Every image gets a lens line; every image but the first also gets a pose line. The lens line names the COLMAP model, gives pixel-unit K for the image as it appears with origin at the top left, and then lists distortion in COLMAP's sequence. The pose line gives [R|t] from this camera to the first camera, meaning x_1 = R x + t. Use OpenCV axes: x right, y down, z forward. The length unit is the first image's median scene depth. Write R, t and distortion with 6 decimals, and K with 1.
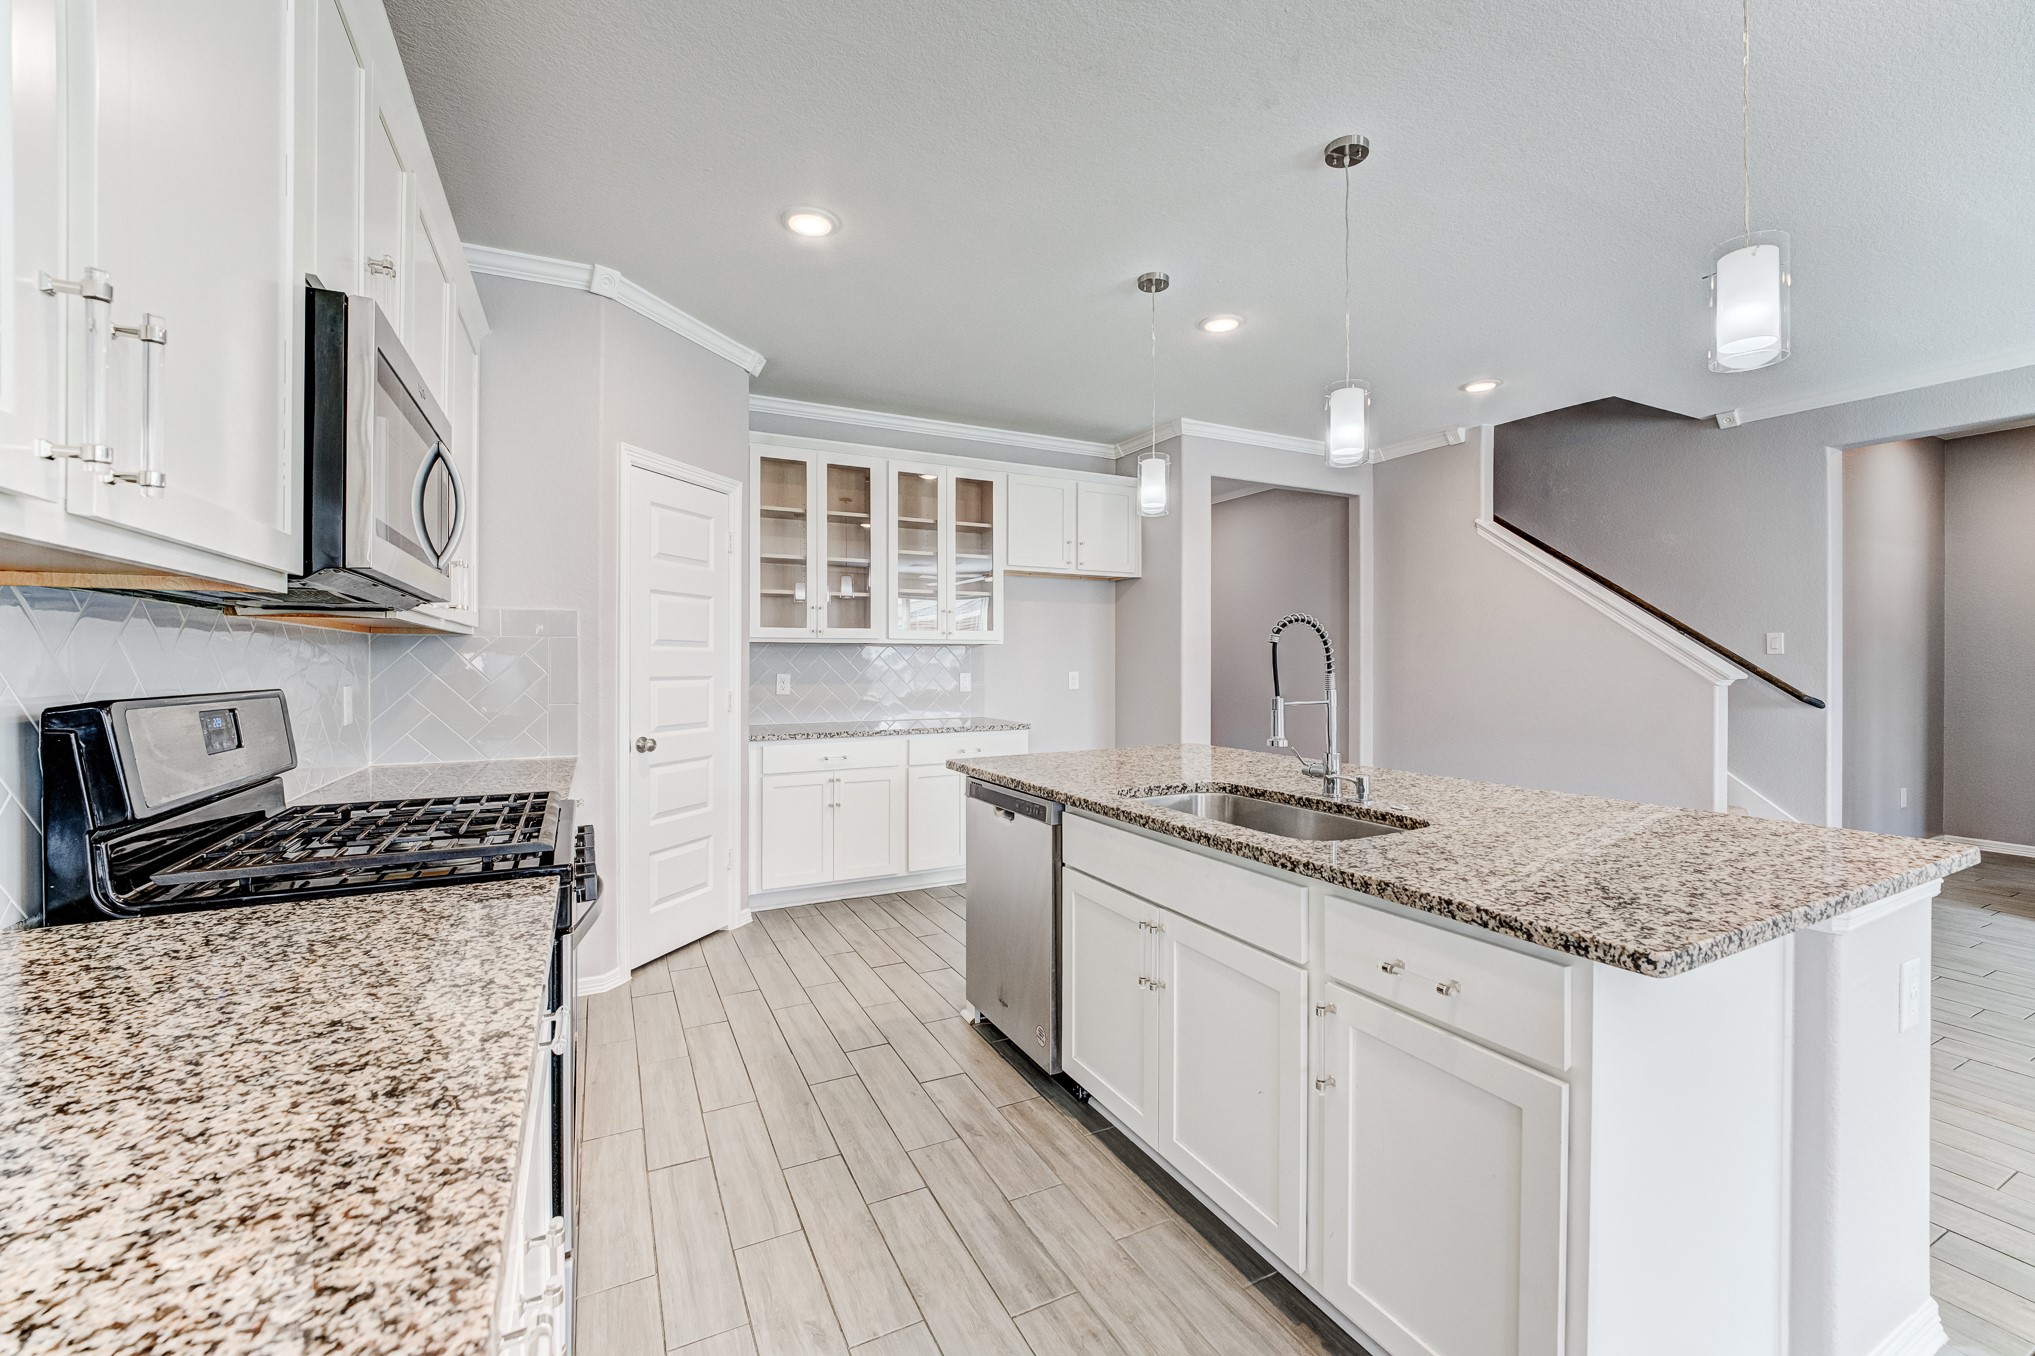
lens RADIAL K [[820.8, 0, 1016.4], [0, 820.8, 663.8], [0, 0, 1]] dist [-0.011371, 0.000034]
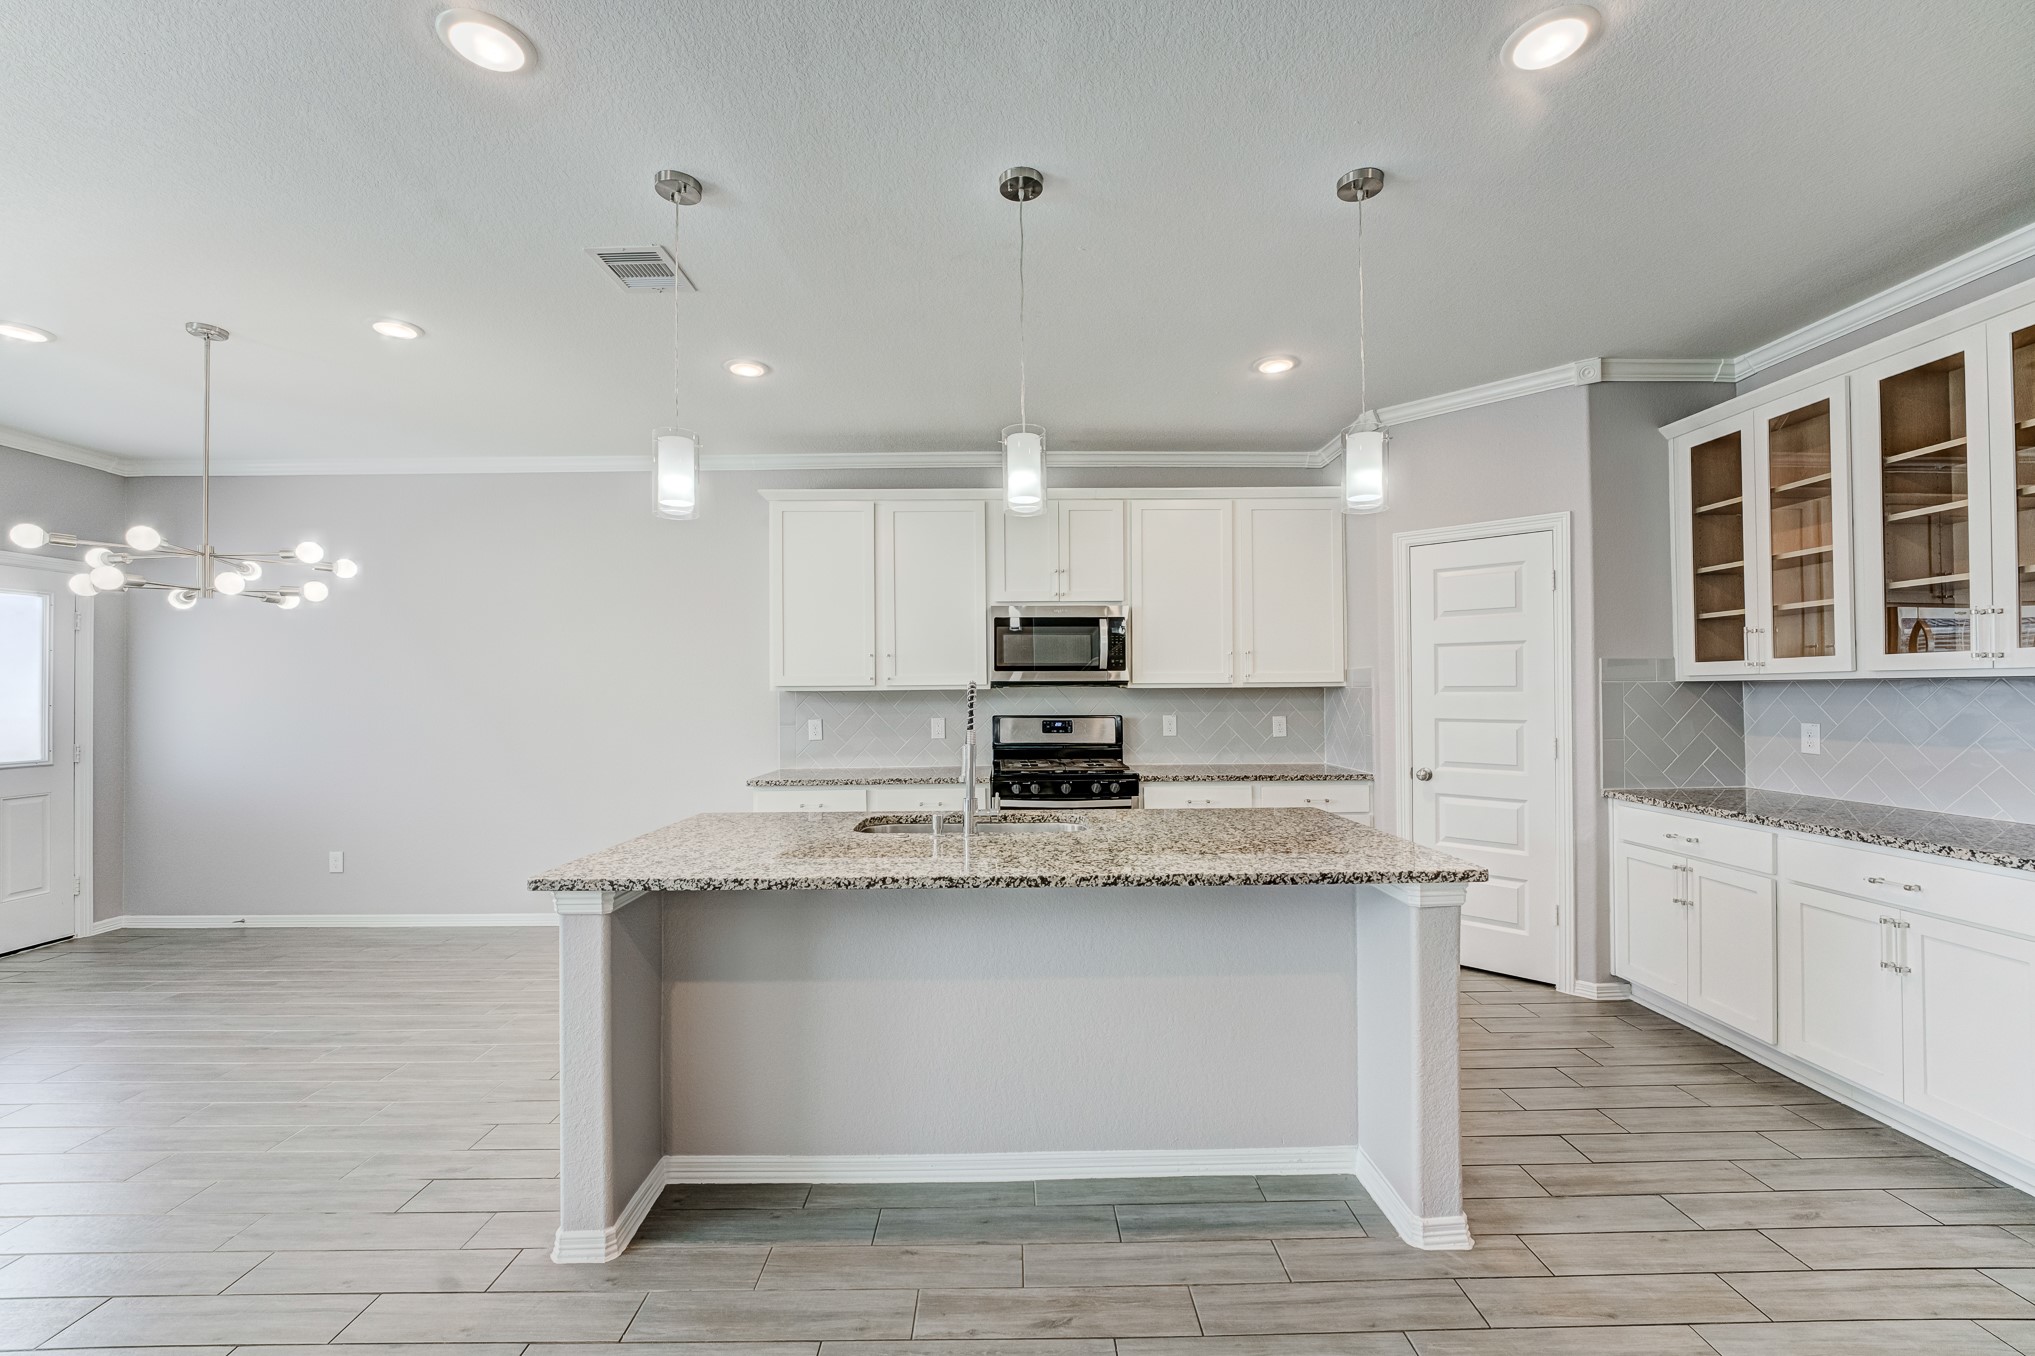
lens RADIAL K [[820.8, 0, 1009.3], [0, 820.8, 681.7], [0, 0, 1]] dist [-0.011371, 0.000034]
pose [[-0.441224, -0.001920, -0.897395, 0.686301], [0.008899, 0.999939, -0.006515, -0.026717], [0.897353, -0.010860, -0.441181, 0.755238]]
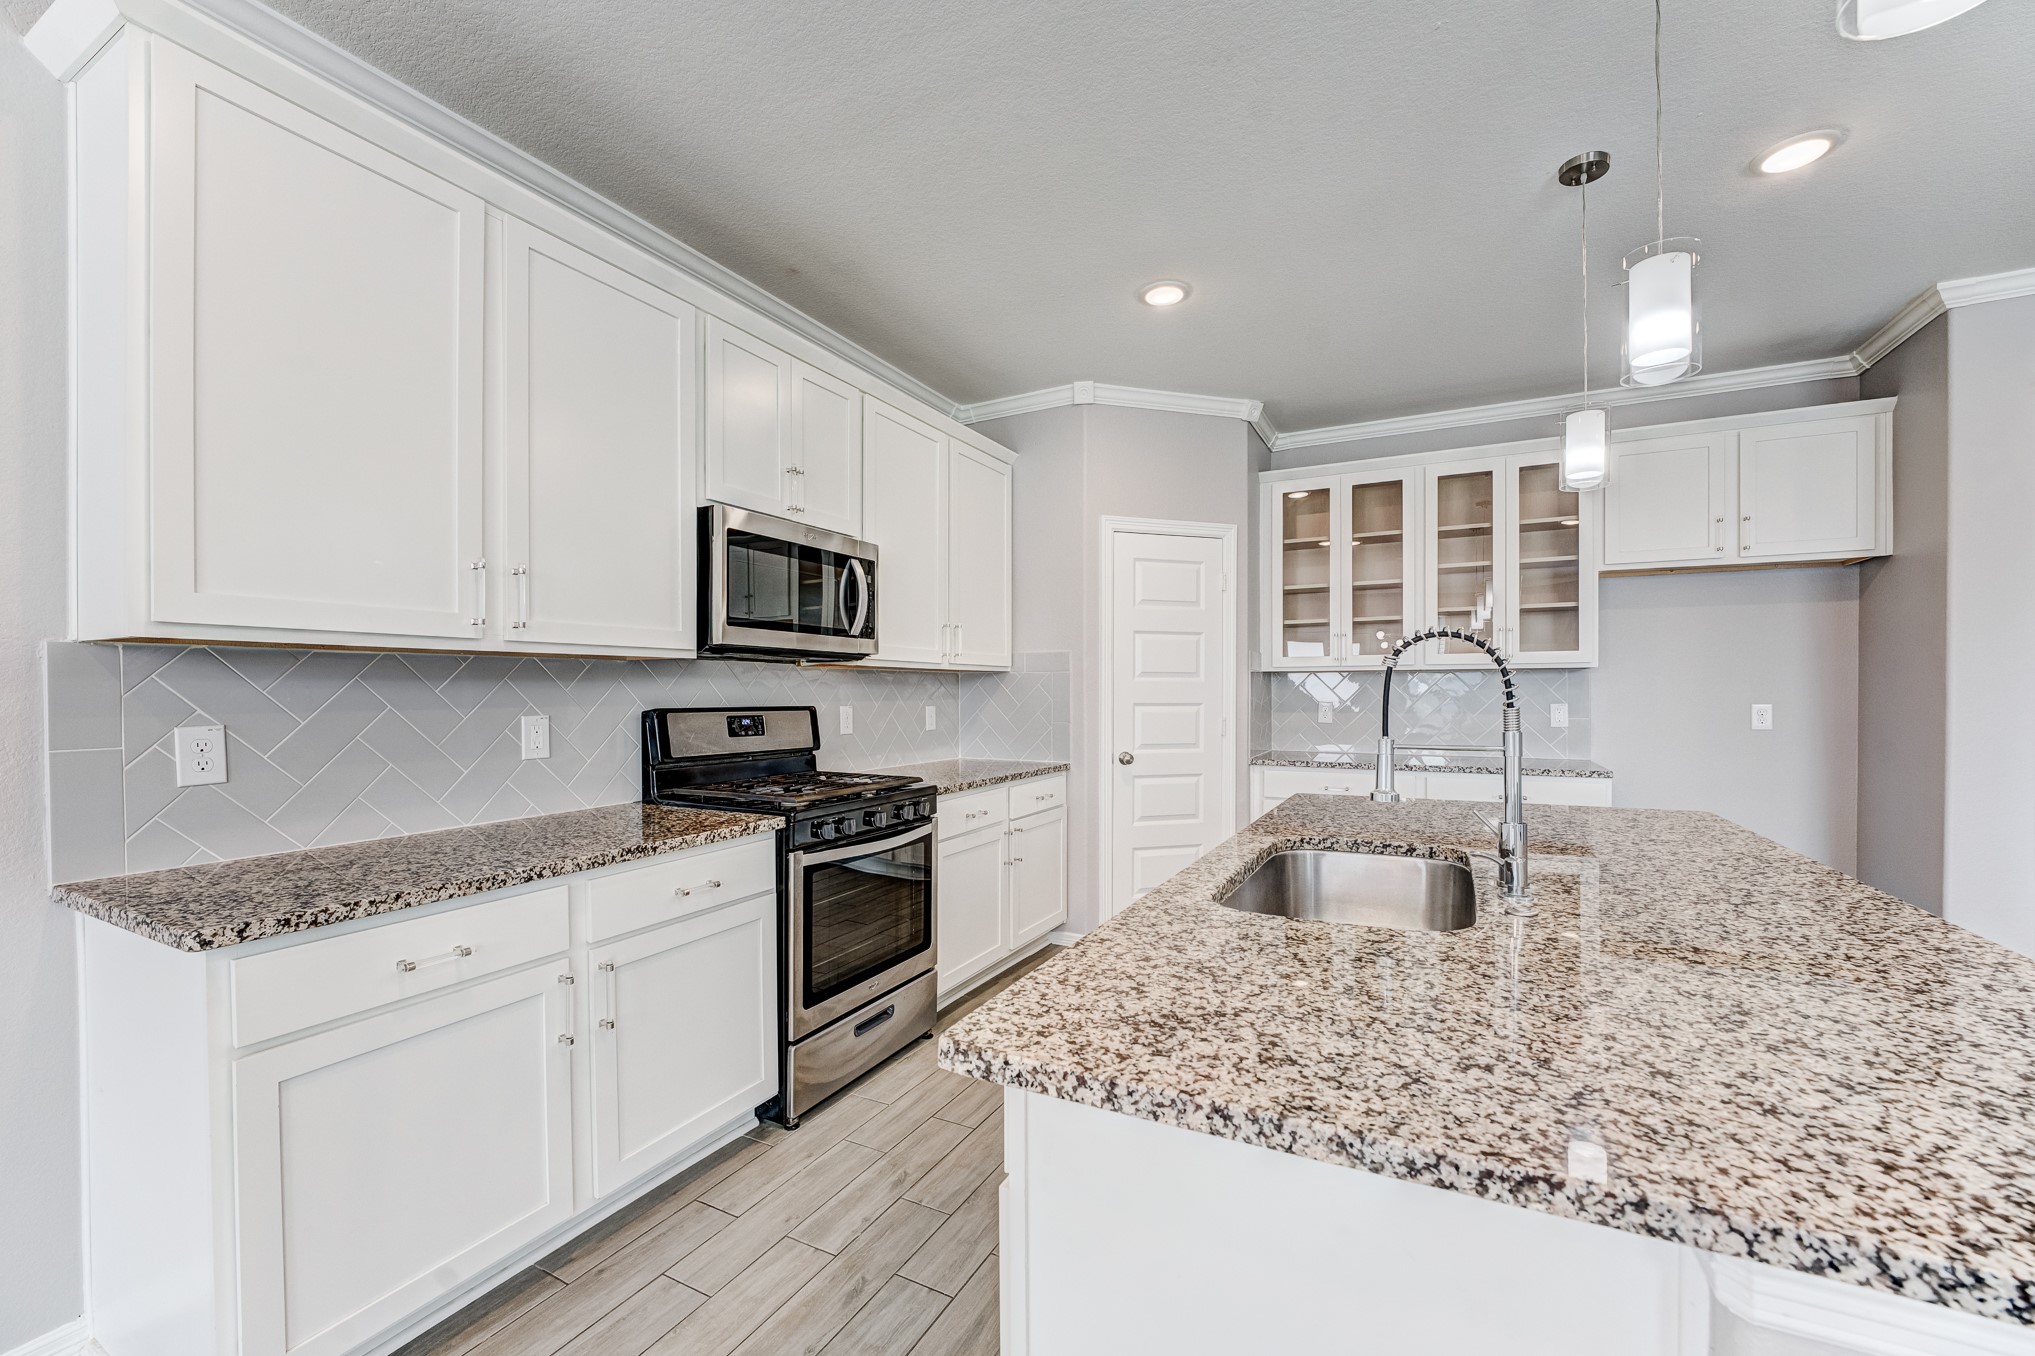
lens RADIAL K [[820.8, 0, 1017.7], [0, 820.8, 689.1], [0, 0, 1]] dist [-0.011371, 0.000034]
pose [[0.572069, -0.000453, -0.820205, 0.347671], [-0.000864, 0.999999, -0.001155, -0.002167], [0.820205, 0.001370, 0.572068, 0.130431]]
